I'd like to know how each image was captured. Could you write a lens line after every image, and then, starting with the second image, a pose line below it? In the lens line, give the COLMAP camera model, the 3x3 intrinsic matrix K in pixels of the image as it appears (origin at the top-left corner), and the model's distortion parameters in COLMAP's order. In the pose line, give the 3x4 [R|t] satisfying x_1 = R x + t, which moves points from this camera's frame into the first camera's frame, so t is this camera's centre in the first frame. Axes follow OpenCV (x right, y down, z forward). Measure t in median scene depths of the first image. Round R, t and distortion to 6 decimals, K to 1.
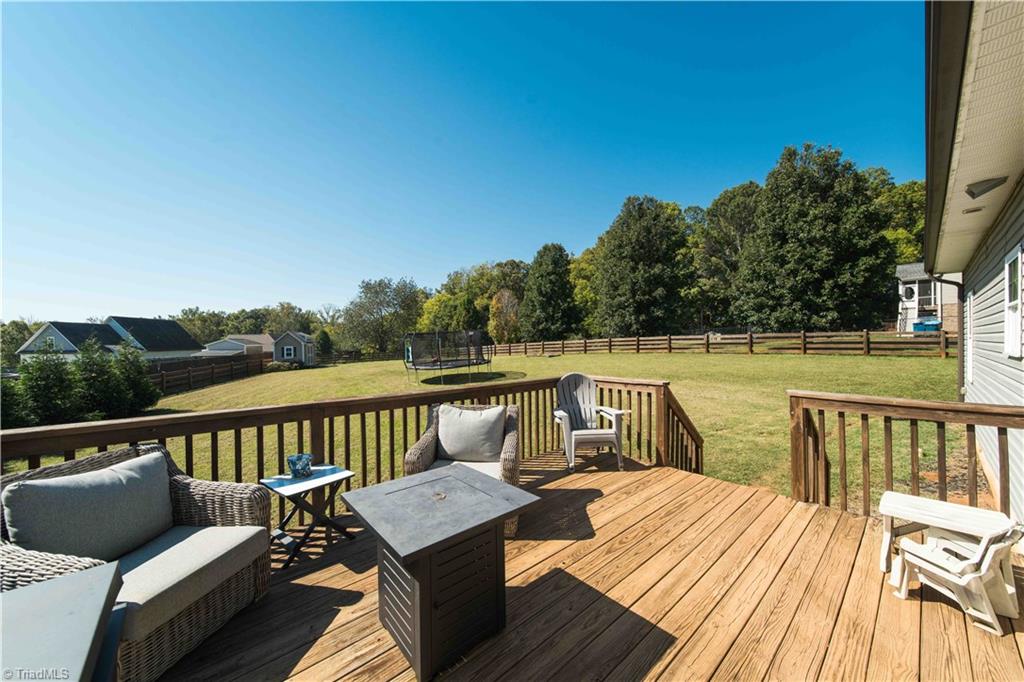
lens RADIAL K [[361.7, 0, 502.6], [0, 361.7, 343.9], [0, 0, 1]] dist [-0.000712, -0.000705]
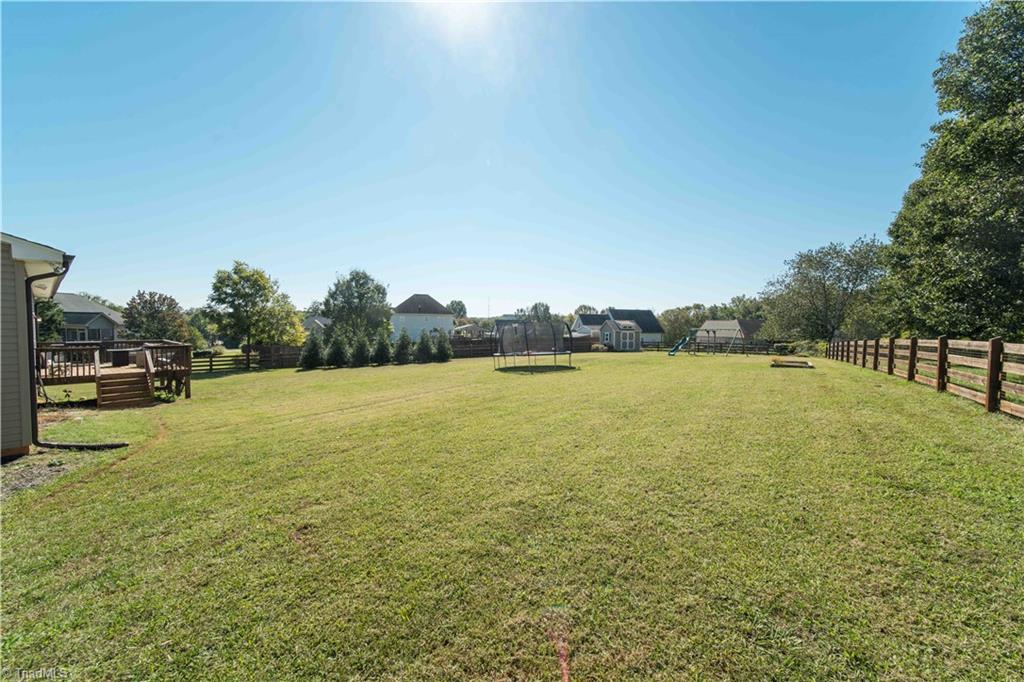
lens RADIAL K [[361.7, 0, 509.1], [0, 361.7, 338.7], [0, 0, 1]] dist [-0.000712, -0.000705]
pose [[0.202535, 0.049373, -0.978030, 0.597005], [-0.020630, 0.998722, 0.046145, -0.023894], [0.979058, 0.010831, 0.203294, 0.496568]]
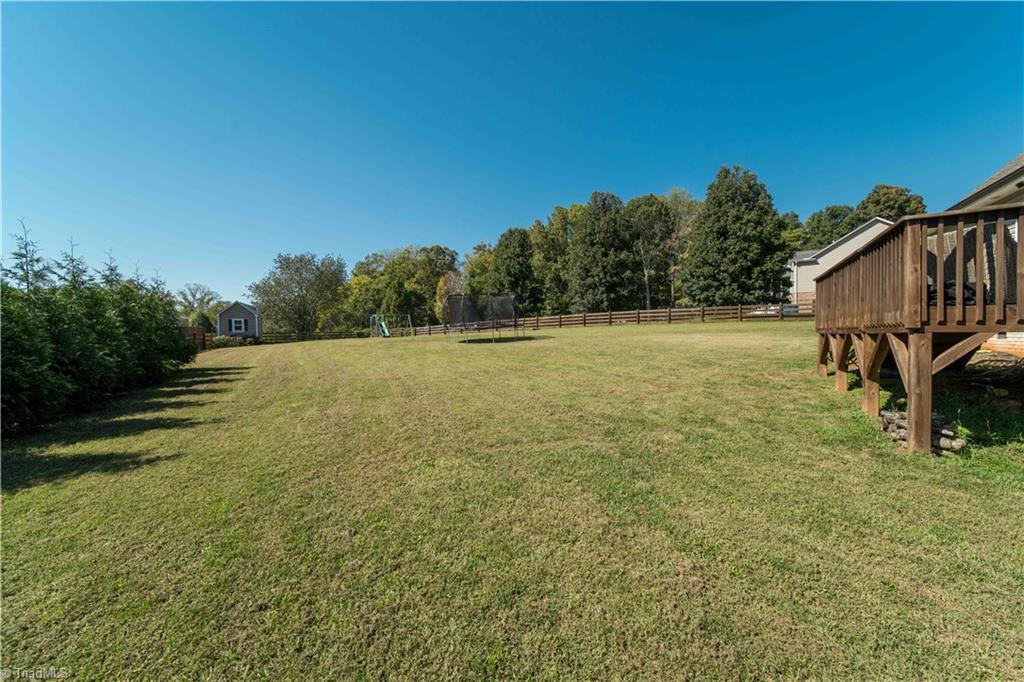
lens RADIAL K [[361.7, 0, 512.5], [0, 361.7, 340.3], [0, 0, 1]] dist [-0.000712, -0.000705]
pose [[0.950581, -0.003395, 0.310457, -0.277654], [0.001027, 0.999969, 0.007791, 0.060723], [-0.310474, -0.007087, 0.950555, -0.014444]]
